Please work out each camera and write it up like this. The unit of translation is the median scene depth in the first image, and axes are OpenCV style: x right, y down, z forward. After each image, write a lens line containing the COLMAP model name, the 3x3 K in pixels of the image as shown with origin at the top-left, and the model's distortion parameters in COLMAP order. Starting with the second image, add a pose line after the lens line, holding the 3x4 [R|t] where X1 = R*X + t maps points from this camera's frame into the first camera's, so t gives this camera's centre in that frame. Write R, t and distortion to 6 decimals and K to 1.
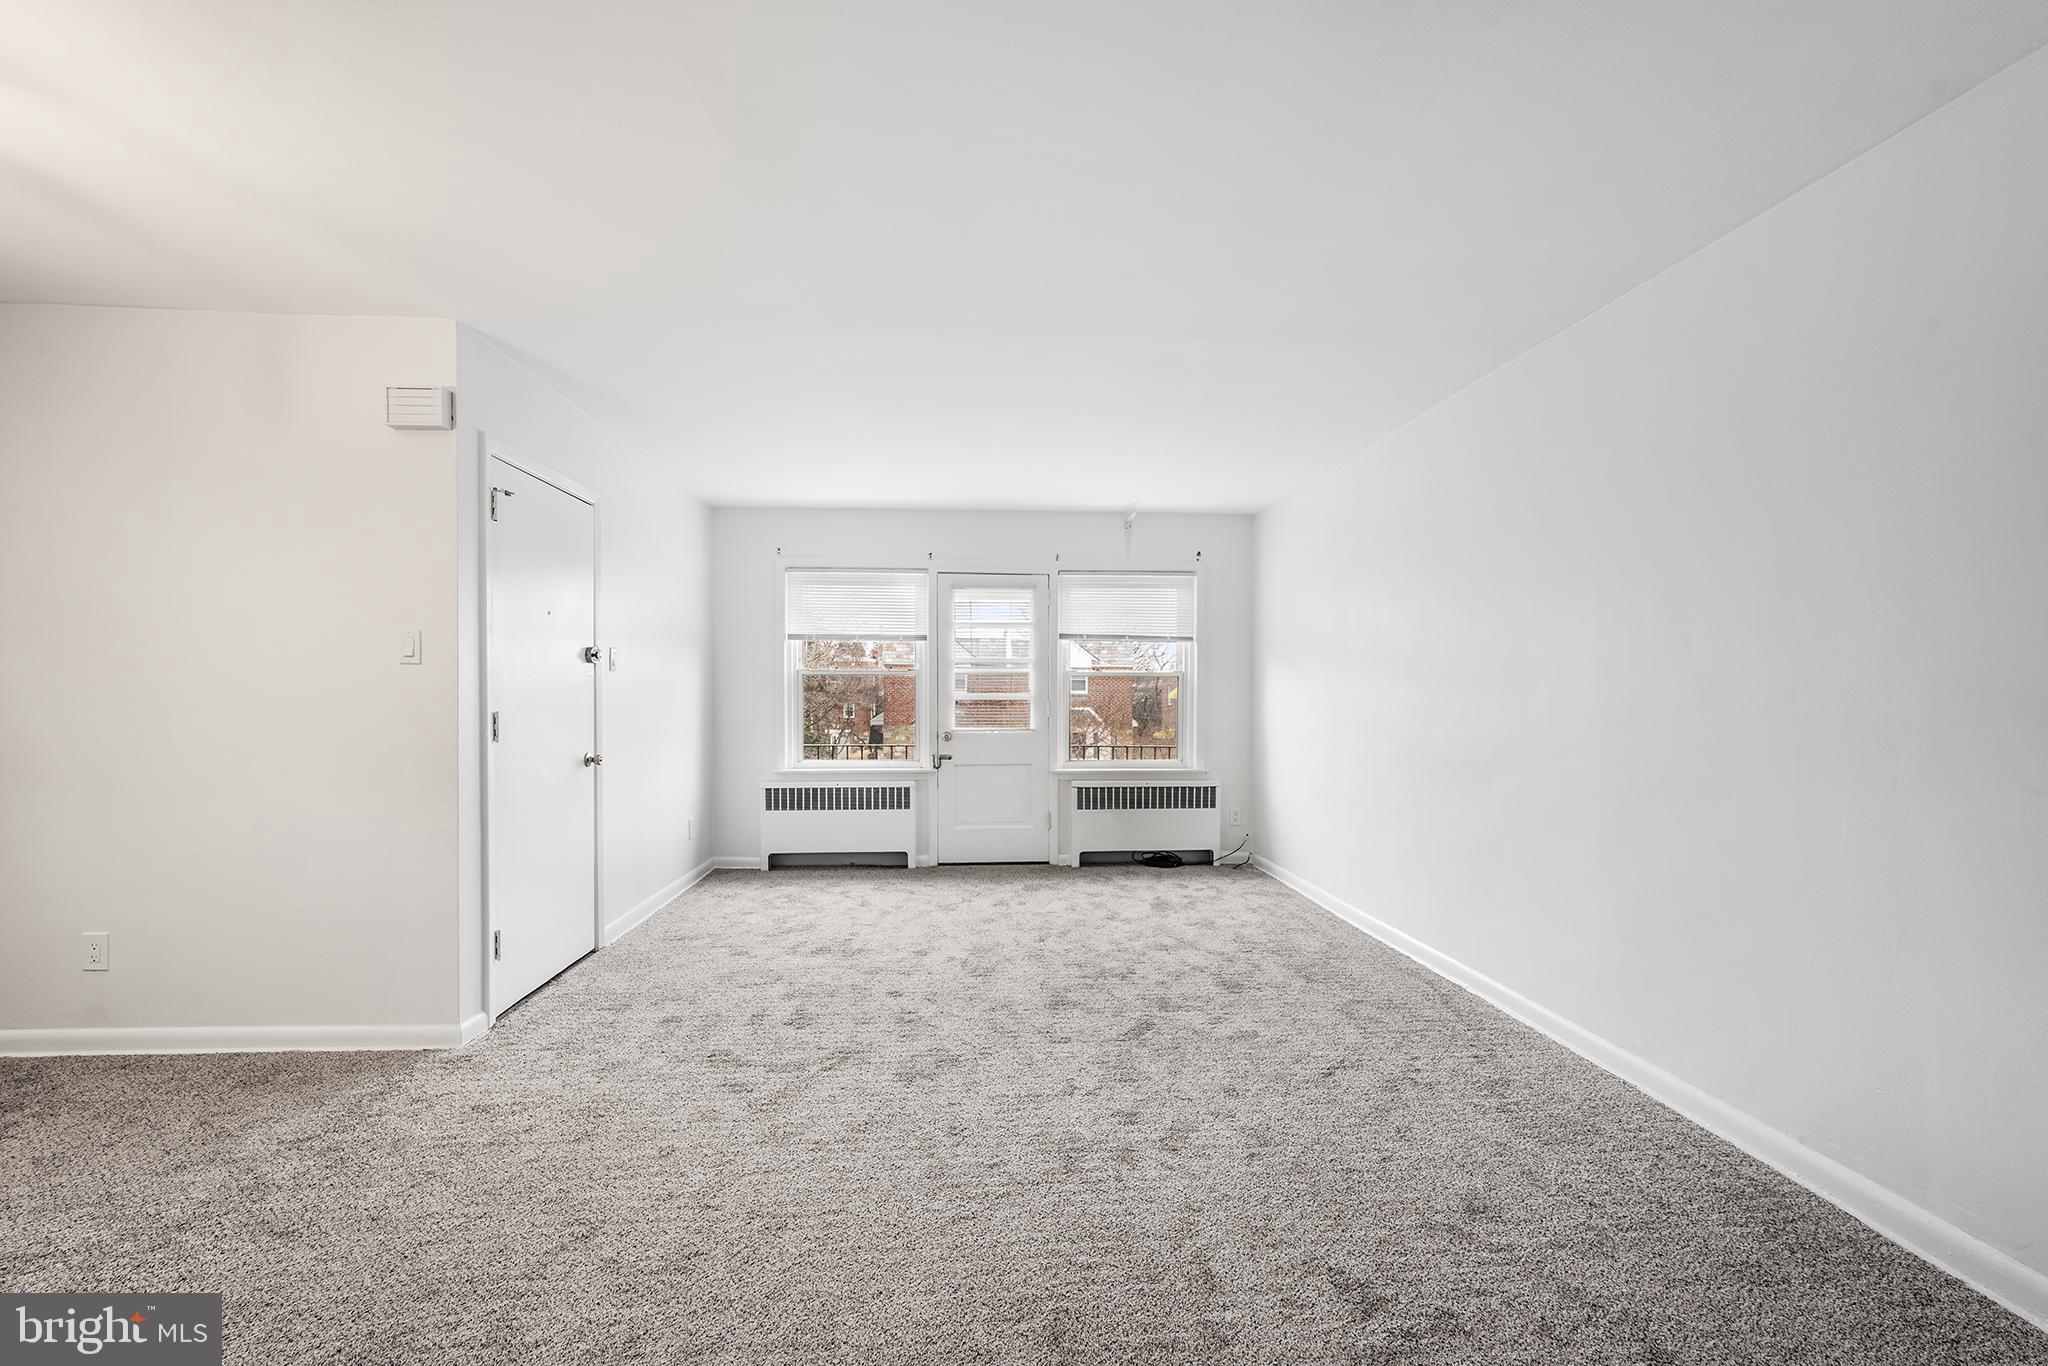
lens RADIAL K [[828.0, 0, 1013.5], [0, 828.0, 686.0], [0, 0, 1]] dist [0.001790, -0.000040]
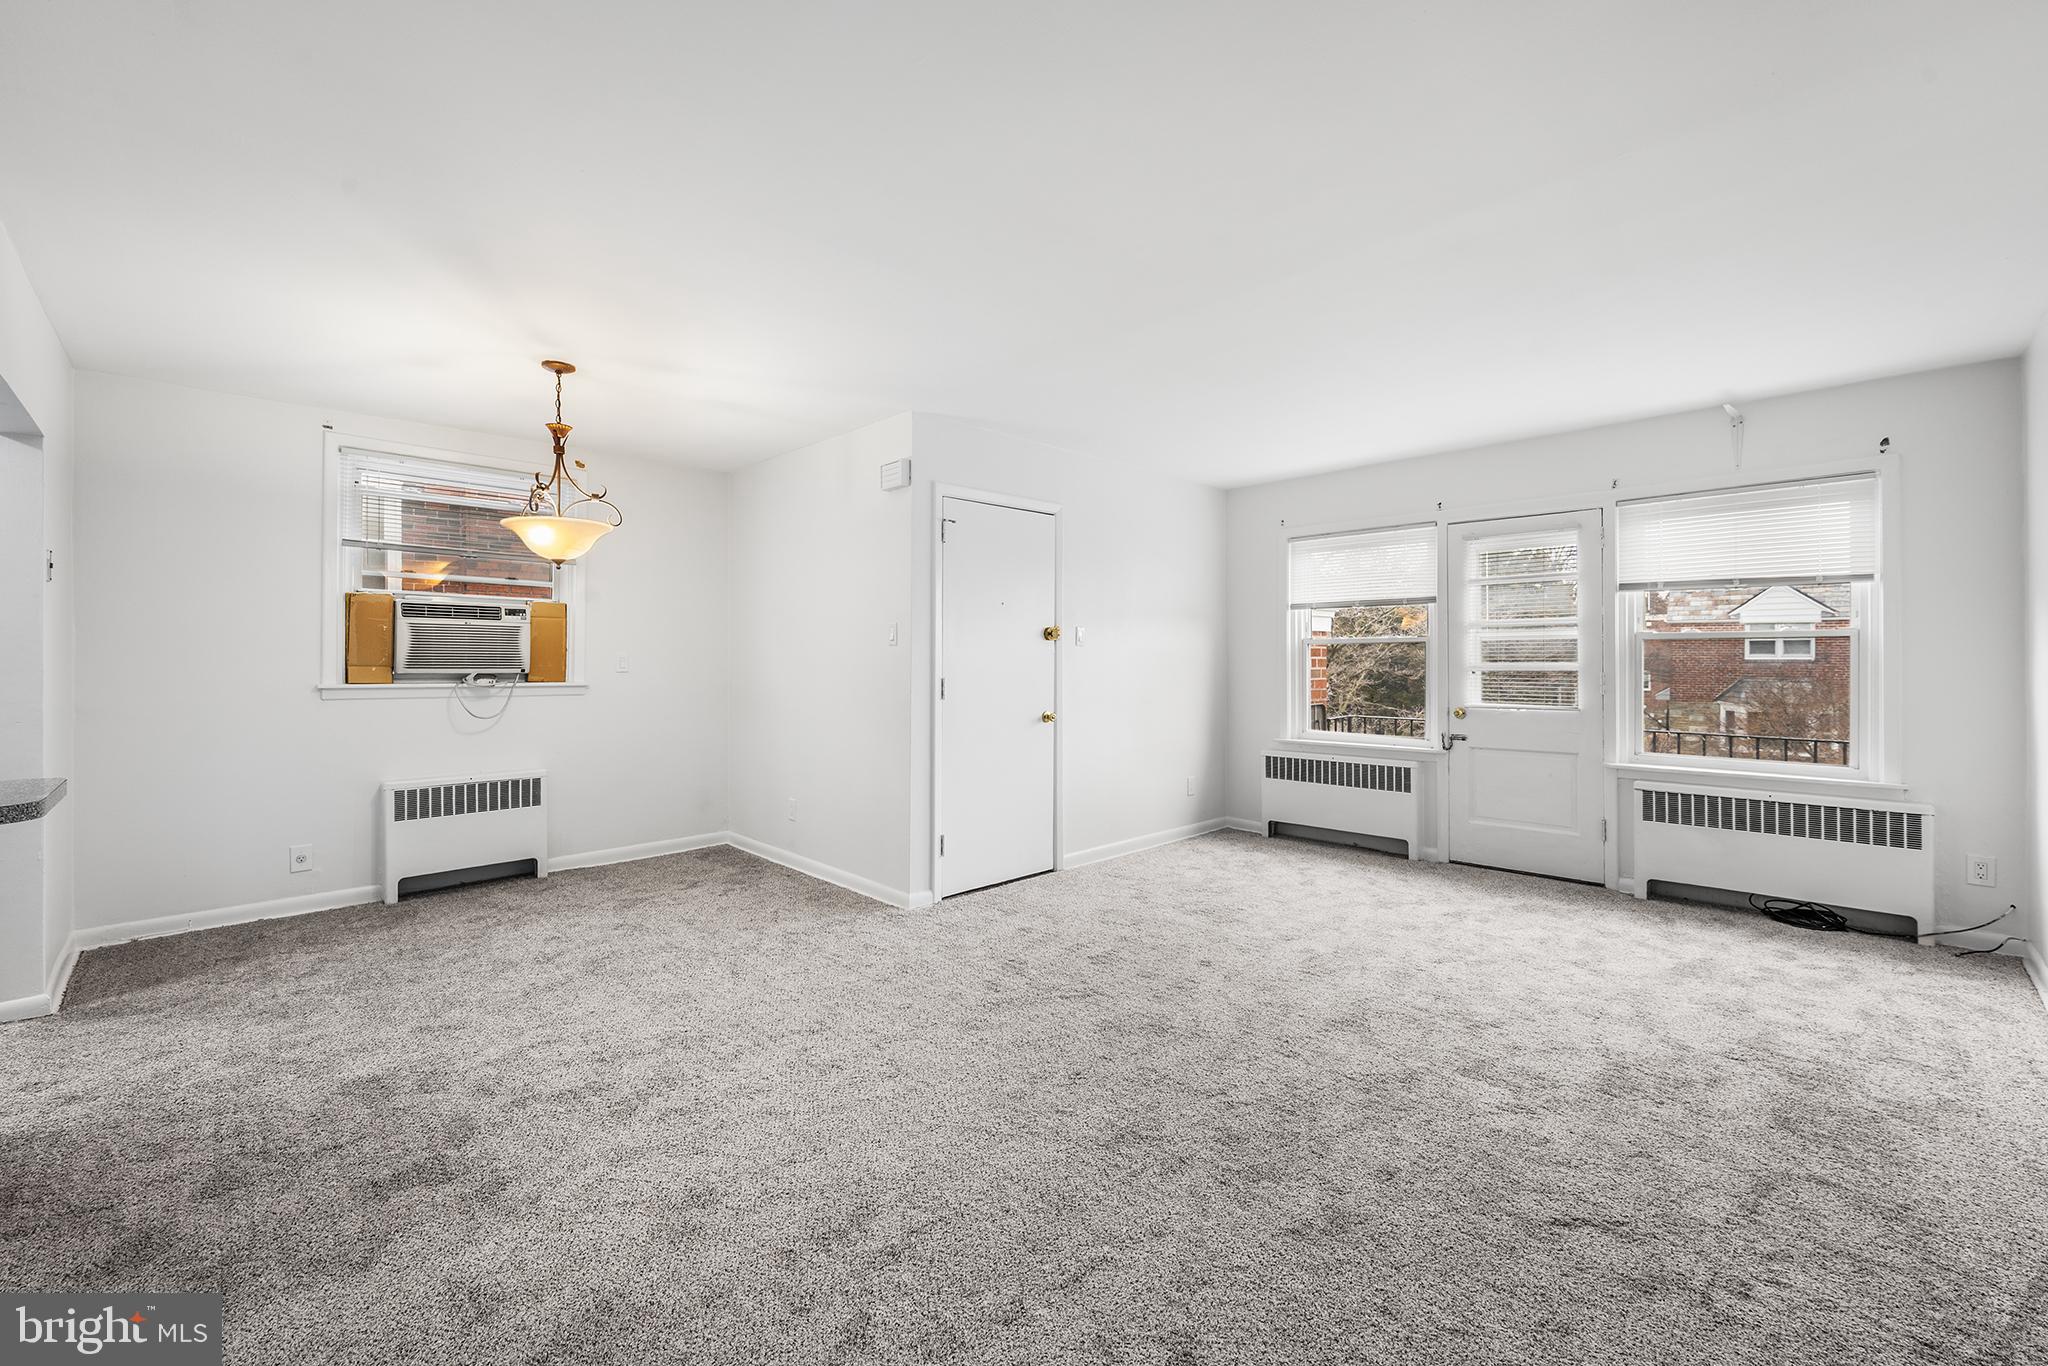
lens RADIAL K [[834.7, 0, 1026.0], [0, 834.7, 633.9], [0, 0, 1]] dist [-0.001717, -0.000171]
pose [[0.656818, -0.026779, -0.753574, 0.306908], [0.009308, 0.999581, -0.027408, -0.001740], [0.753992, 0.010988, 0.656792, 0.102951]]
